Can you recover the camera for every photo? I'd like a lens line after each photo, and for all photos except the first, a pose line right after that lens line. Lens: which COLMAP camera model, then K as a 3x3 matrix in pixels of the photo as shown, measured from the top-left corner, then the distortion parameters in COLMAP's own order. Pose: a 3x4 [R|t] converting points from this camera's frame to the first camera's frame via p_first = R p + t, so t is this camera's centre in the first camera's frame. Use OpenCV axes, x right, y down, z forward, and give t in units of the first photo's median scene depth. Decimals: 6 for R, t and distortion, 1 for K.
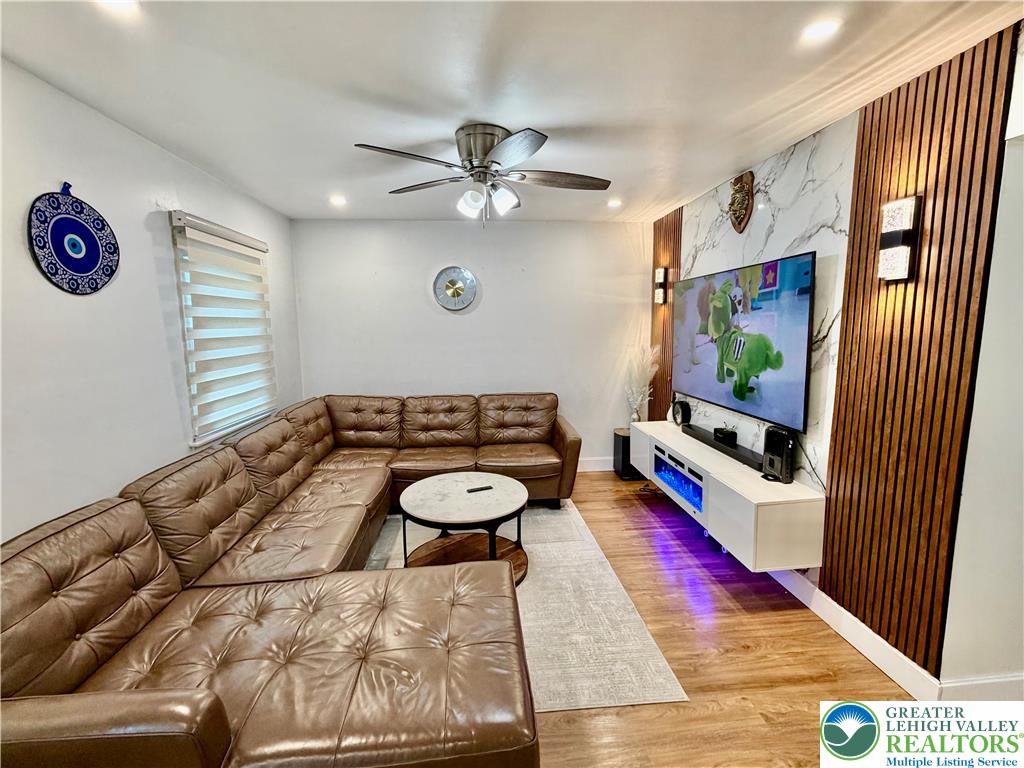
lens RADIAL K [[454.0, 0, 512.9], [0, 454.0, 384.9], [0, 0, 1]] dist [-0.001735, 0.000831]
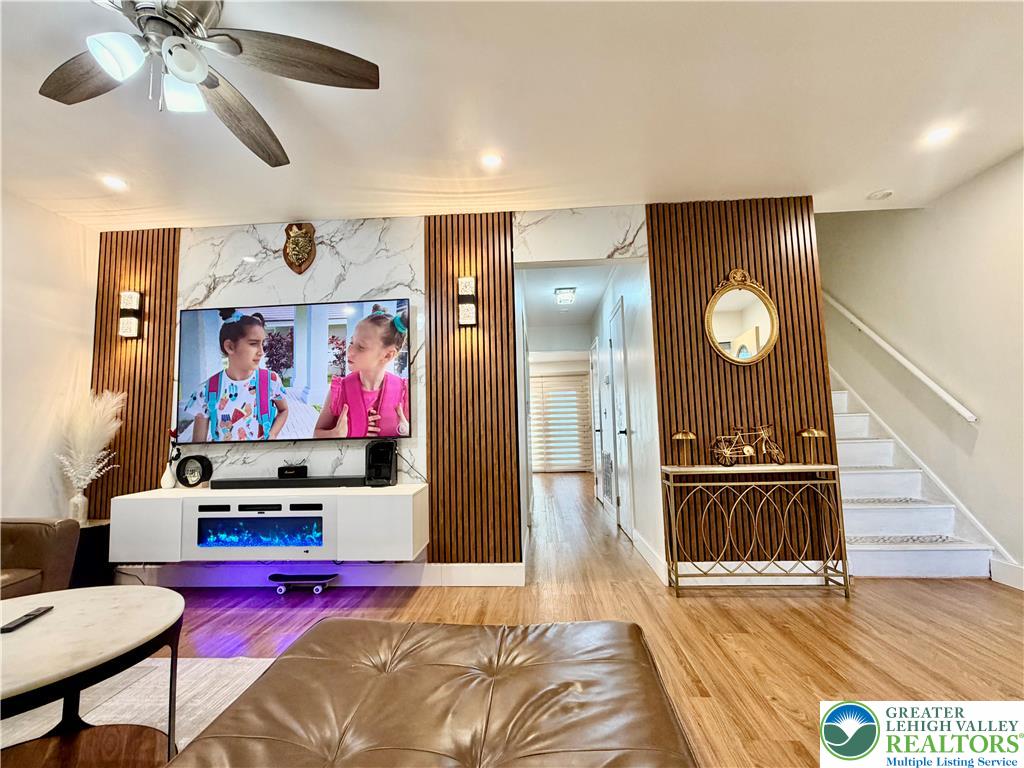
lens RADIAL K [[454.0, 0, 508.6], [0, 454.0, 385.5], [0, 0, 1]] dist [-0.001735, 0.000831]
pose [[0.149119, 0.102267, 0.983517, -0.492332], [0.155244, 0.979881, -0.125427, 0.144957], [-0.976557, 0.171389, 0.130243, 0.475578]]
